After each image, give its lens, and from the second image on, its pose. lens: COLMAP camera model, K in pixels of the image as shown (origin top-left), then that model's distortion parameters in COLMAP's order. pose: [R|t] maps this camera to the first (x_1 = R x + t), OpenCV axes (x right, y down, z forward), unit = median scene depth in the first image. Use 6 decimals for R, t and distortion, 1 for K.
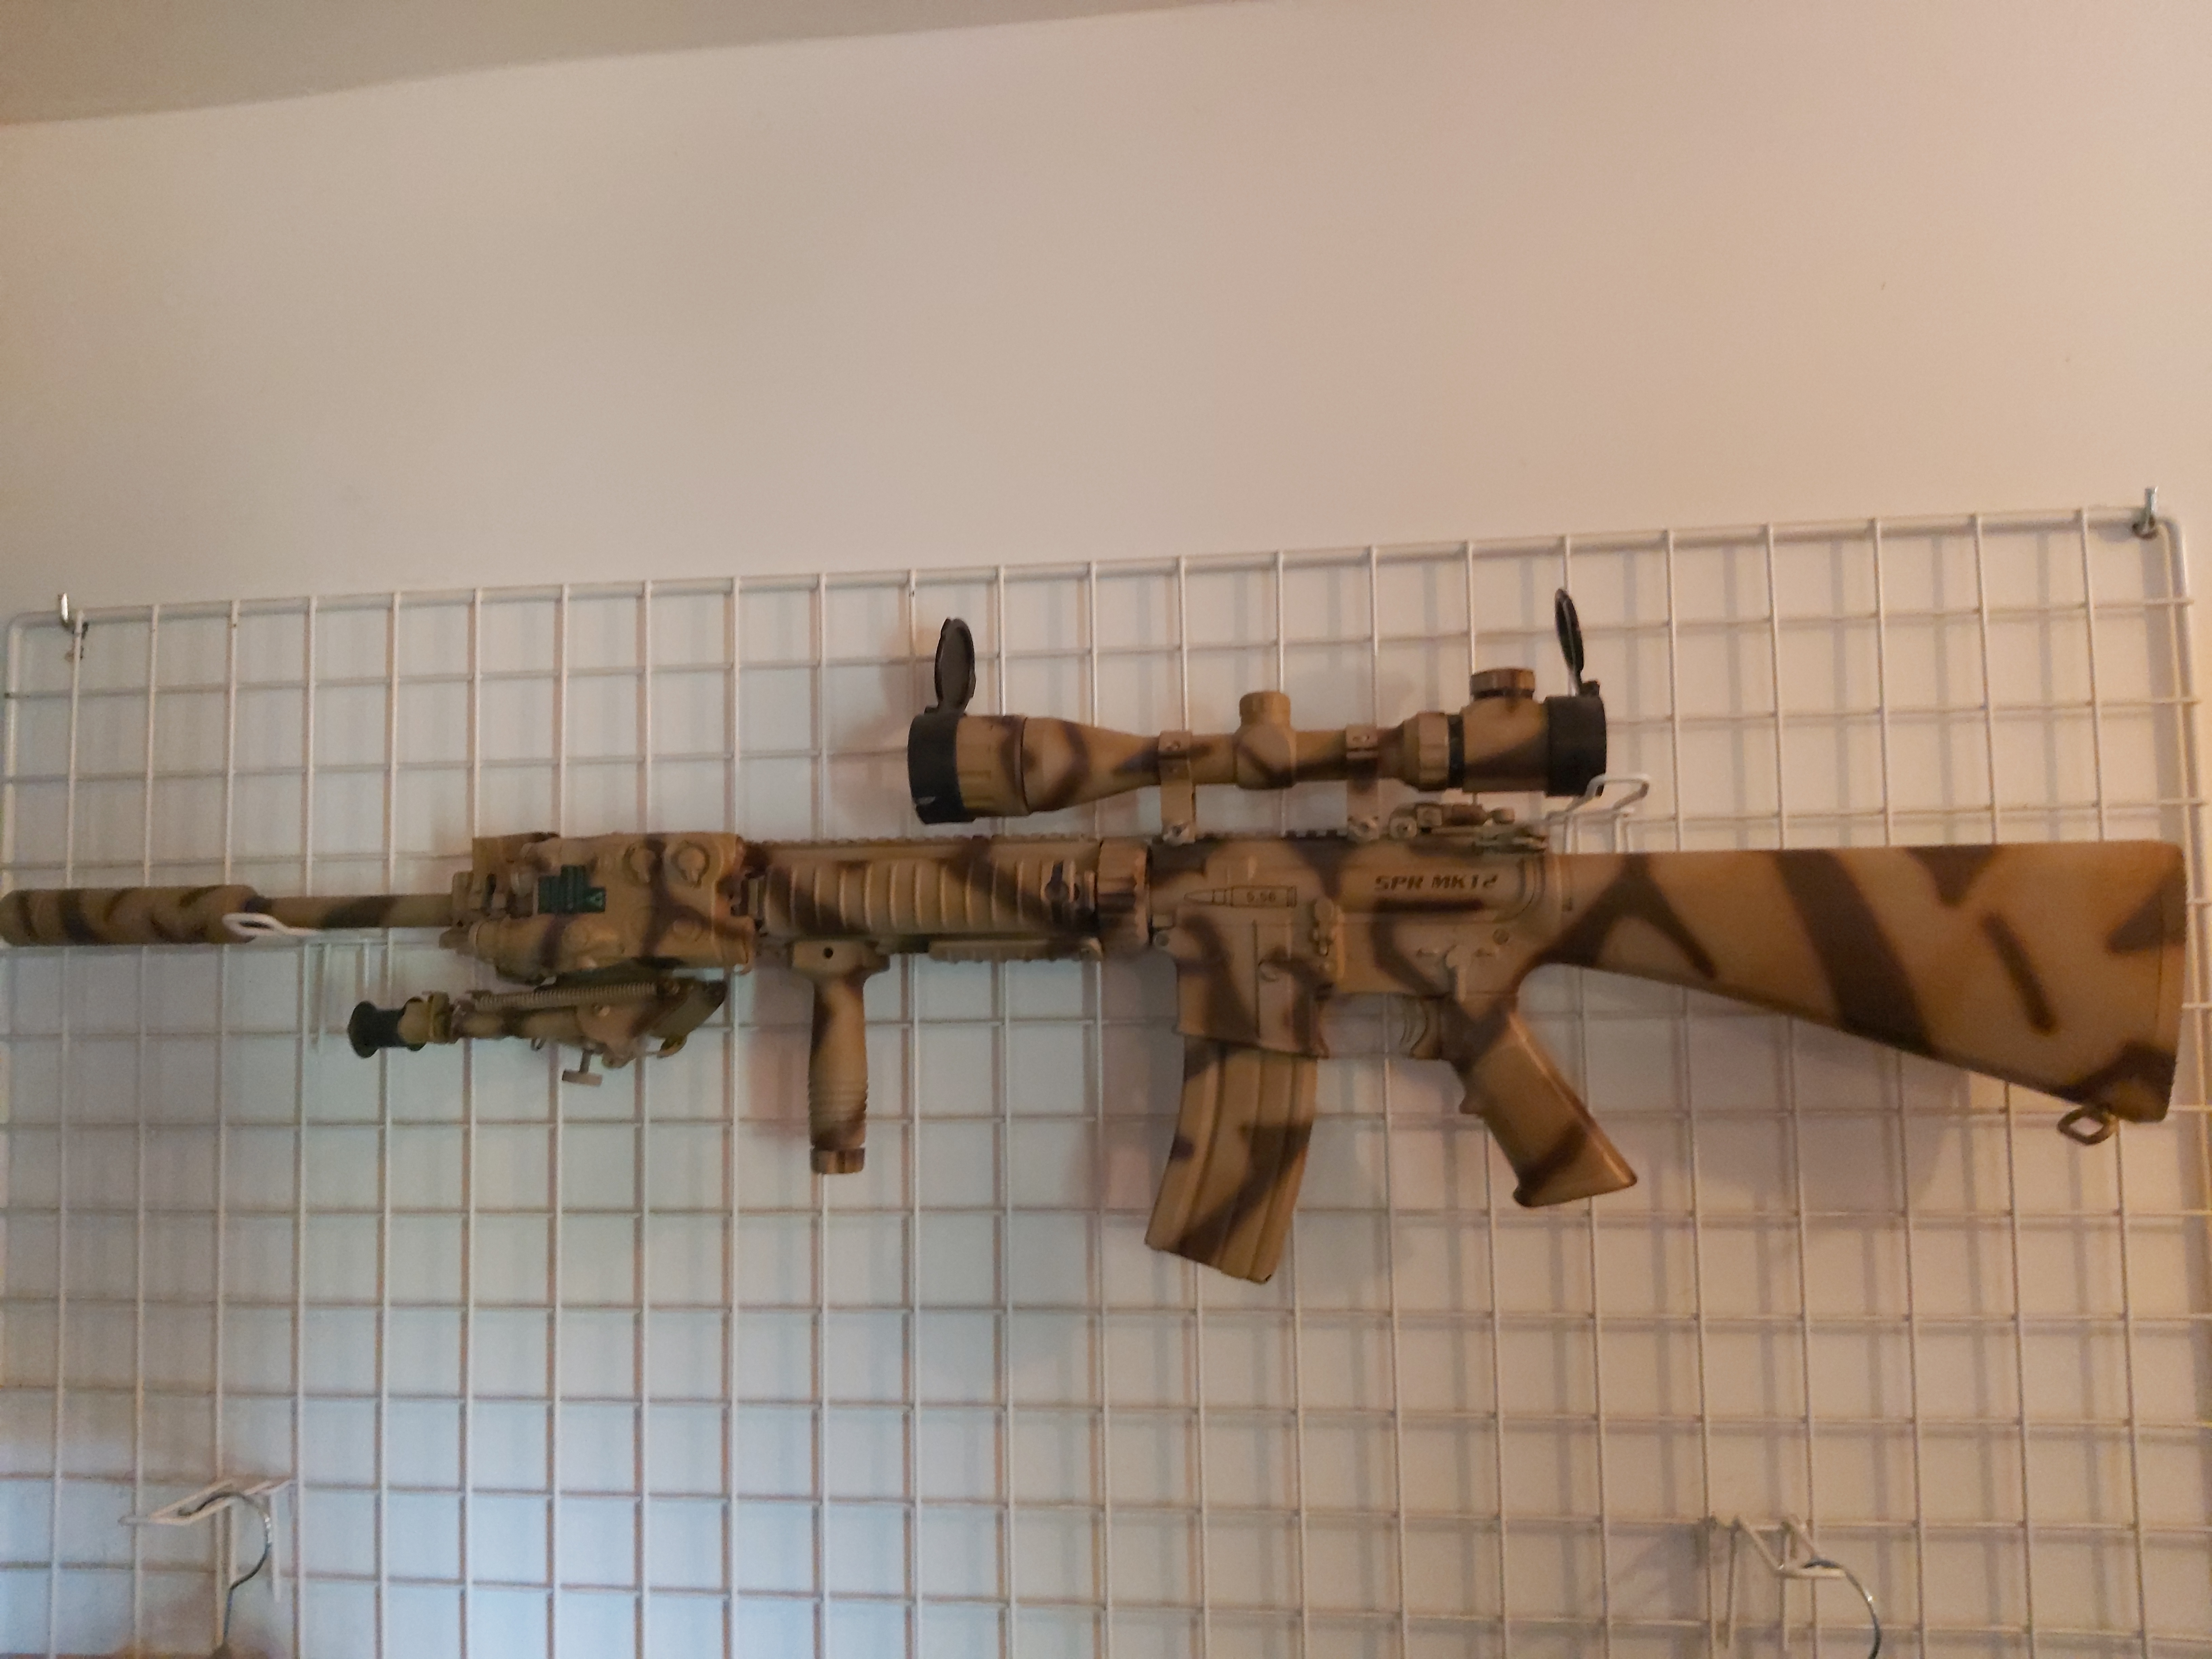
lens RADIAL K [[1804.0, 0, 1055.3], [0, 1804.0, 828.5], [0, 0, 1]] dist [0.156935, -0.327942]
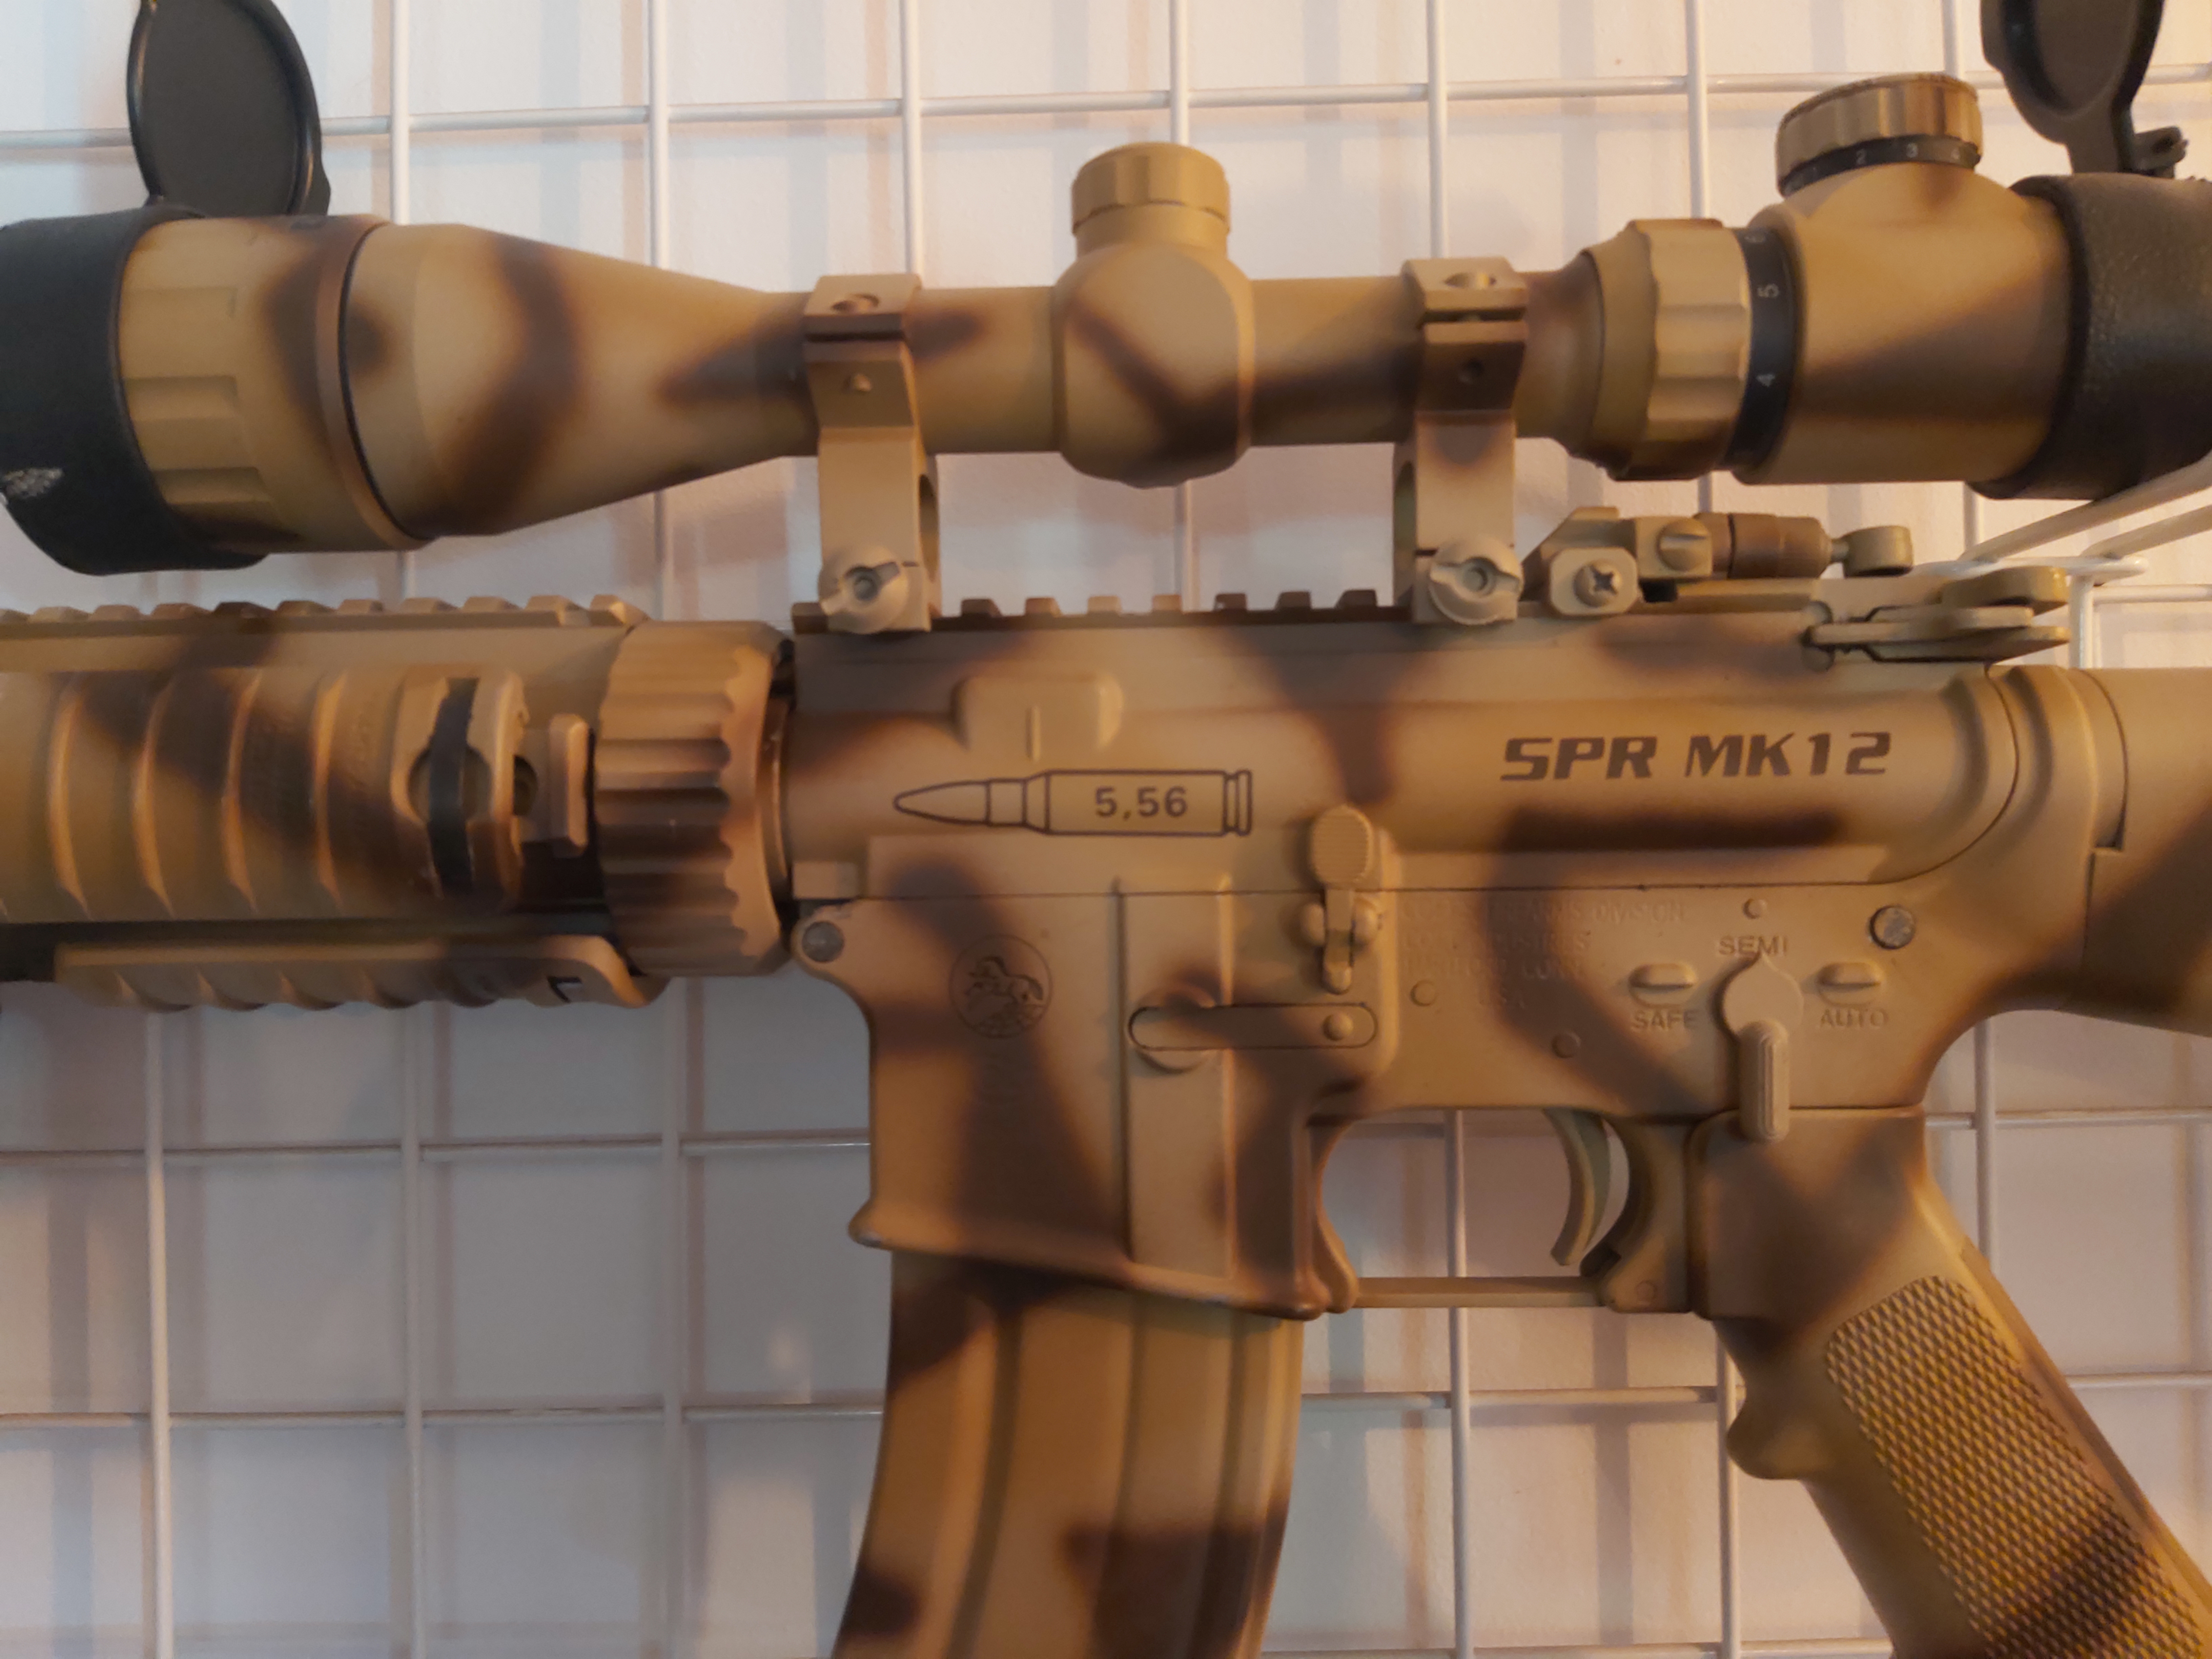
lens RADIAL K [[1820.4, 0, 1080.3], [0, 1820.4, 827.3], [0, 0, 1]] dist [0.062971, -0.158263]
pose [[0.992200, -0.000890, 0.124653, 0.064348], [-0.006160, 0.998403, 0.056158, 0.024435], [-0.124504, -0.056488, 0.990610, 0.686599]]
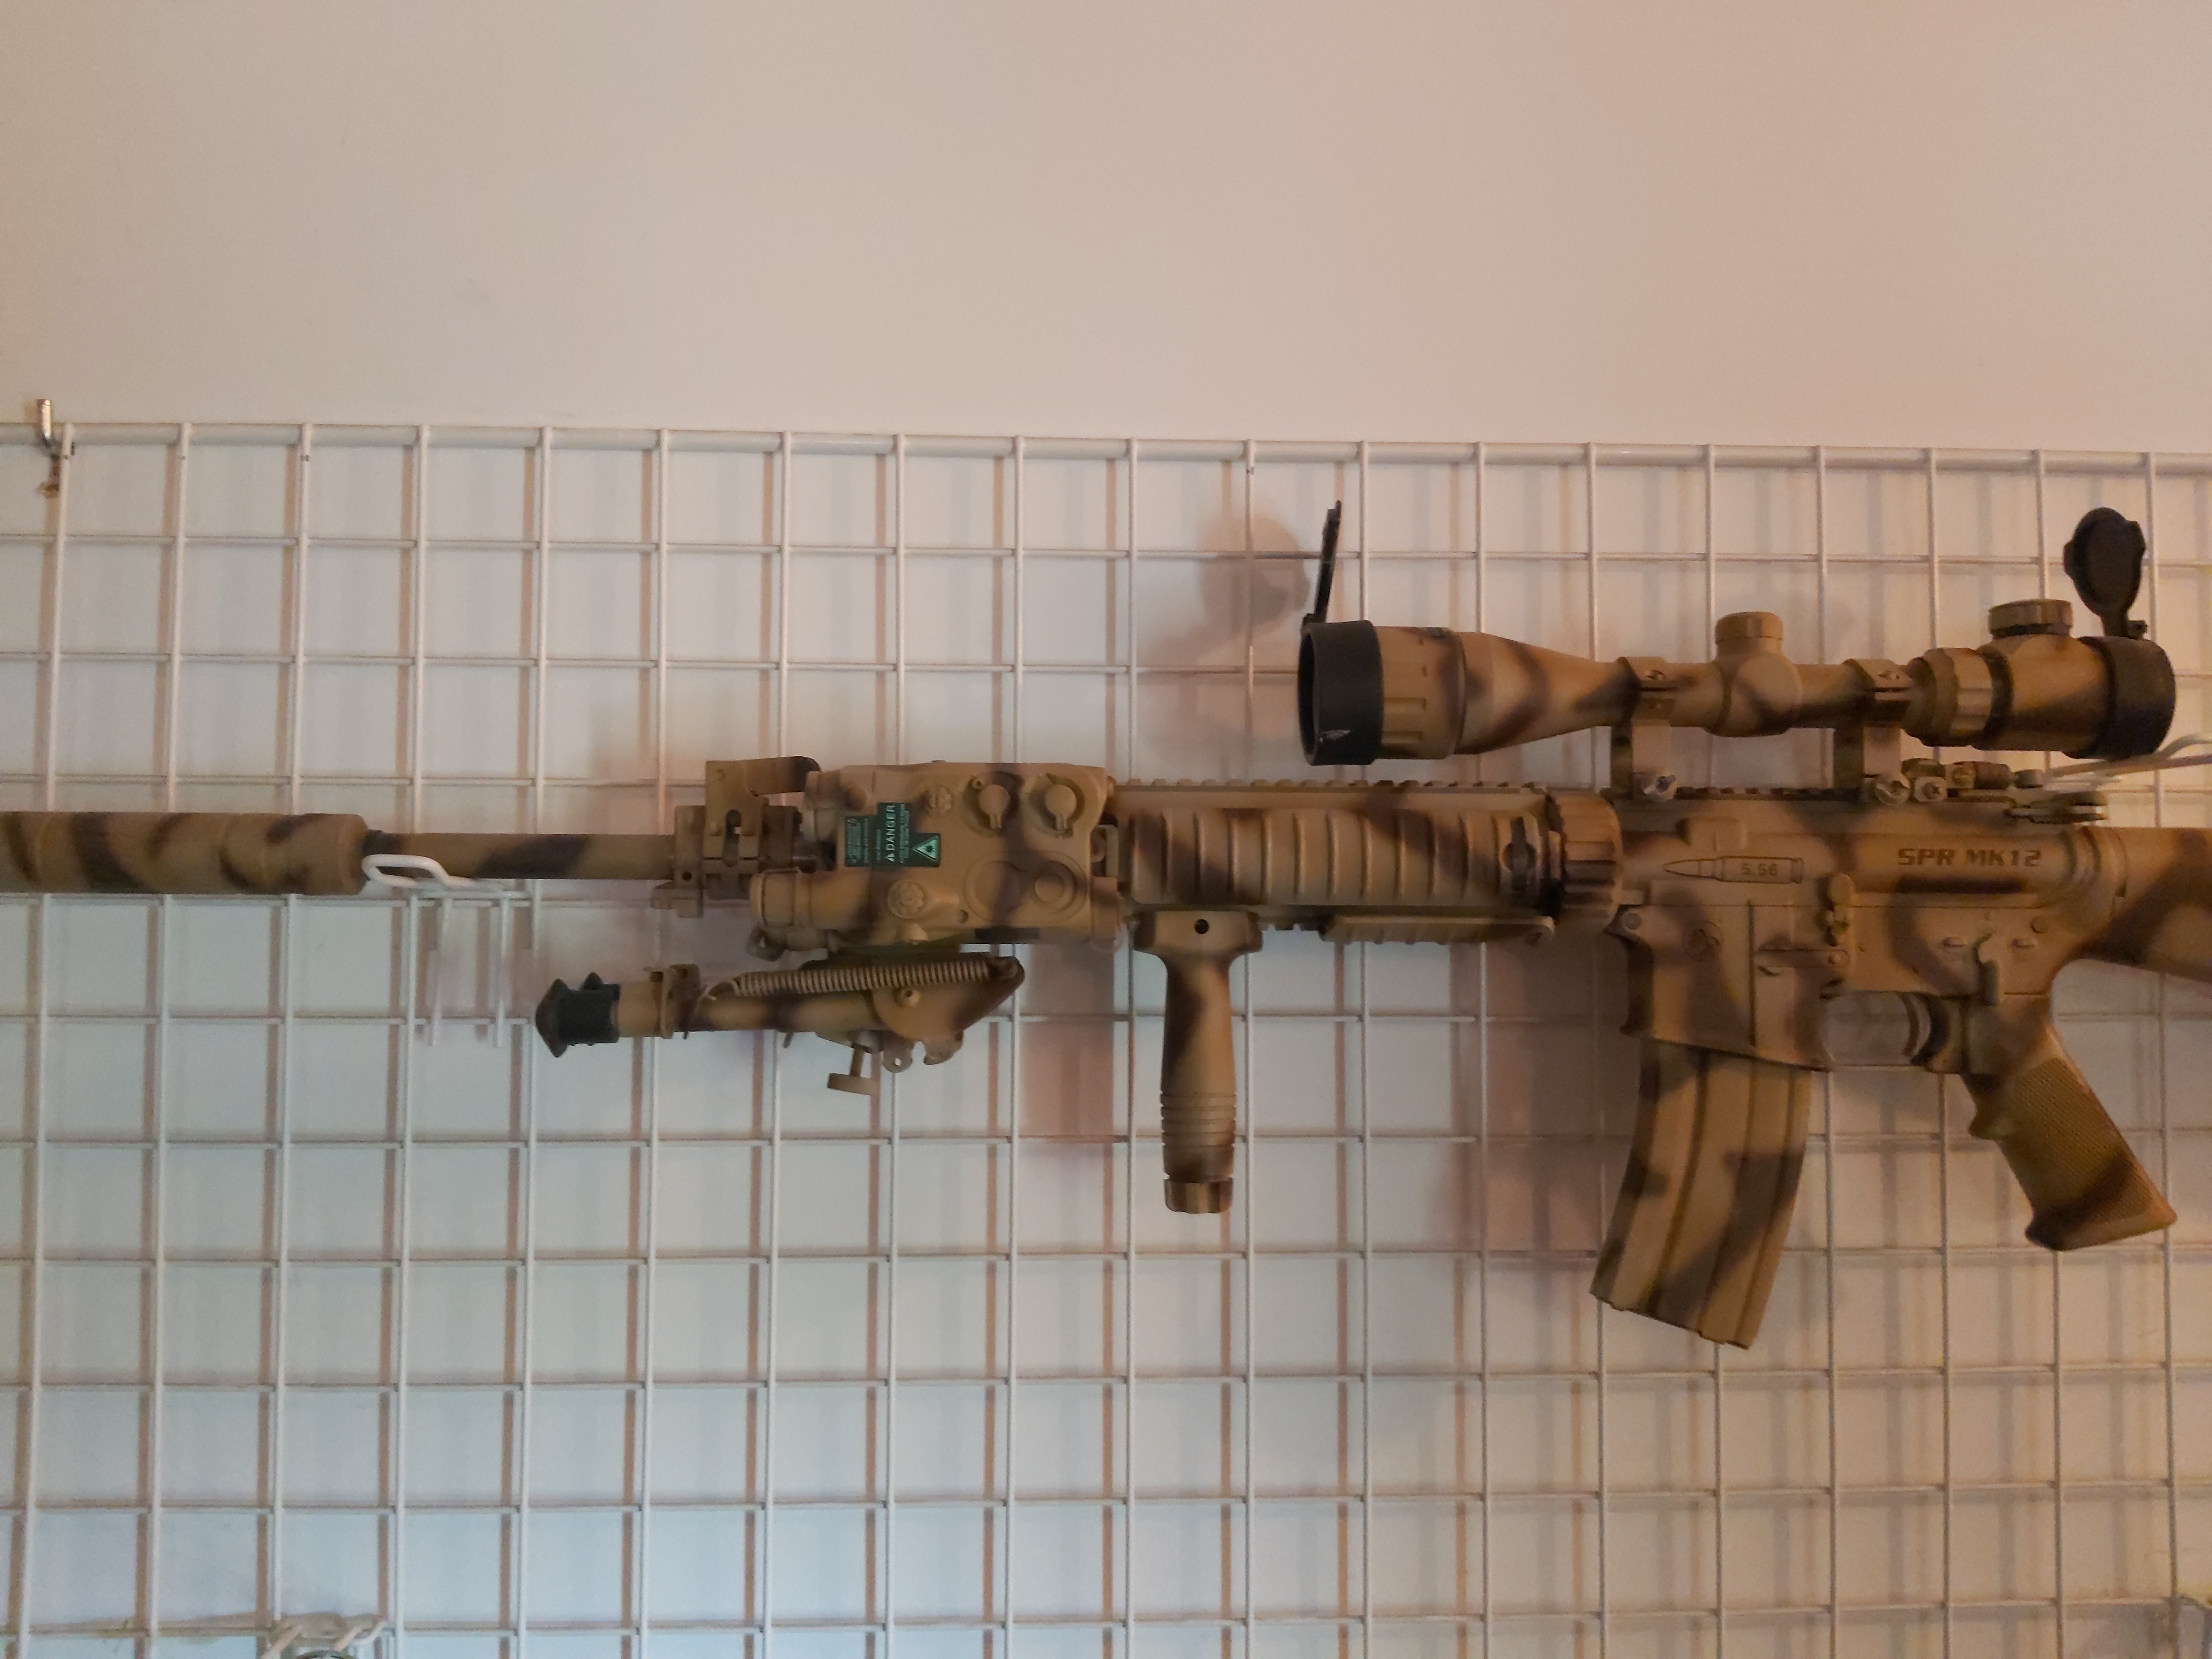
lens RADIAL K [[1820.4, 0, 1080.3], [0, 1820.4, 827.3], [0, 0, 1]] dist [0.062971, -0.158263]
pose [[0.982298, 0.029408, 0.185004, -0.327589], [-0.033824, 0.999212, 0.020759, 0.012367], [-0.184248, -0.026649, 0.982518, 0.260398]]
